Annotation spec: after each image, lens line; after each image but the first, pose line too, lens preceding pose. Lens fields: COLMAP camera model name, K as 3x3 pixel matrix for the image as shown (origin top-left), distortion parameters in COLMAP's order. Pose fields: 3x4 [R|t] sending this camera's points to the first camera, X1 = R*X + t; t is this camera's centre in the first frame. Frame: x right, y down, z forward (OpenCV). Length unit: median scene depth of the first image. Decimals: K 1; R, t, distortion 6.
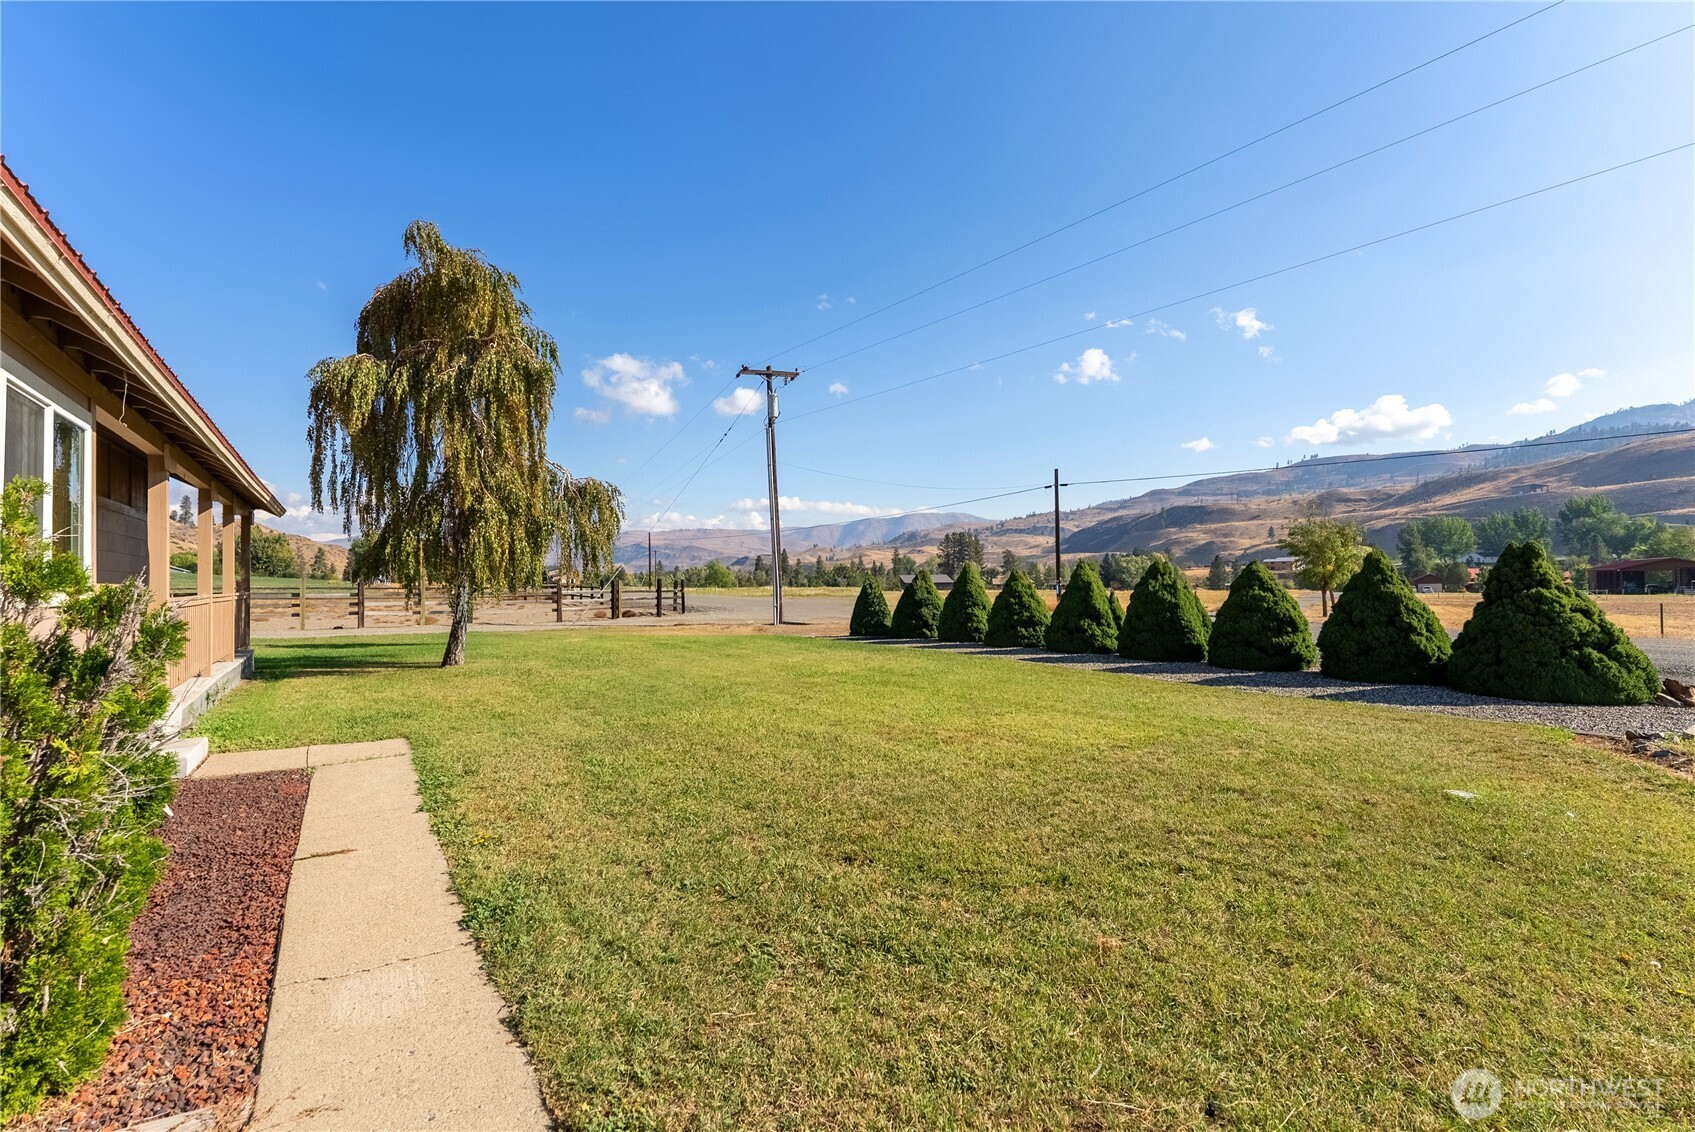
lens RADIAL K [[775.2, 0, 847.5], [0, 775.2, 566.0], [0, 0, 1]] dist [0.003094, 0.001339]
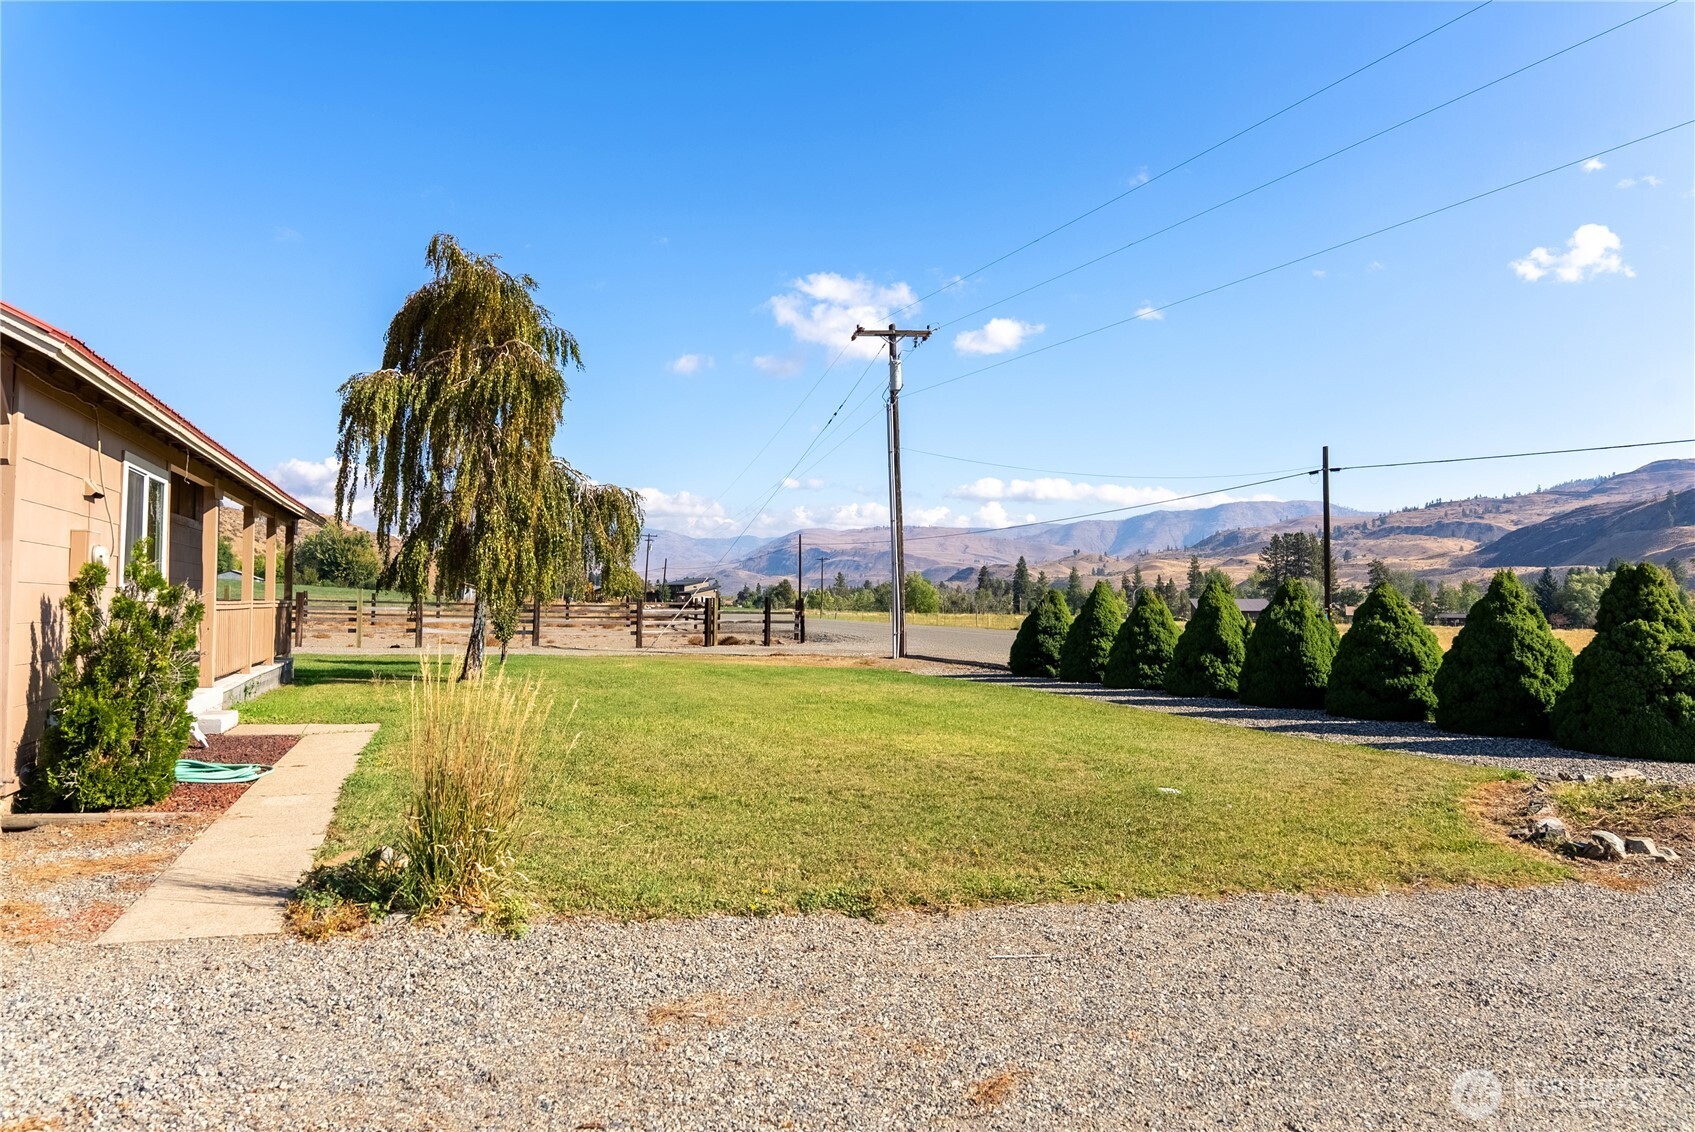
lens RADIAL K [[1159.4, 0, 847.5], [0, 1159.4, 566.0], [0, 0, 1]] dist [0.002348, -0.023750]
pose [[0.972227, 0.009078, -0.233862, 0.281040], [-0.012273, 0.999850, -0.012211, -0.002611], [0.233716, 0.014742, 0.972193, -0.292712]]
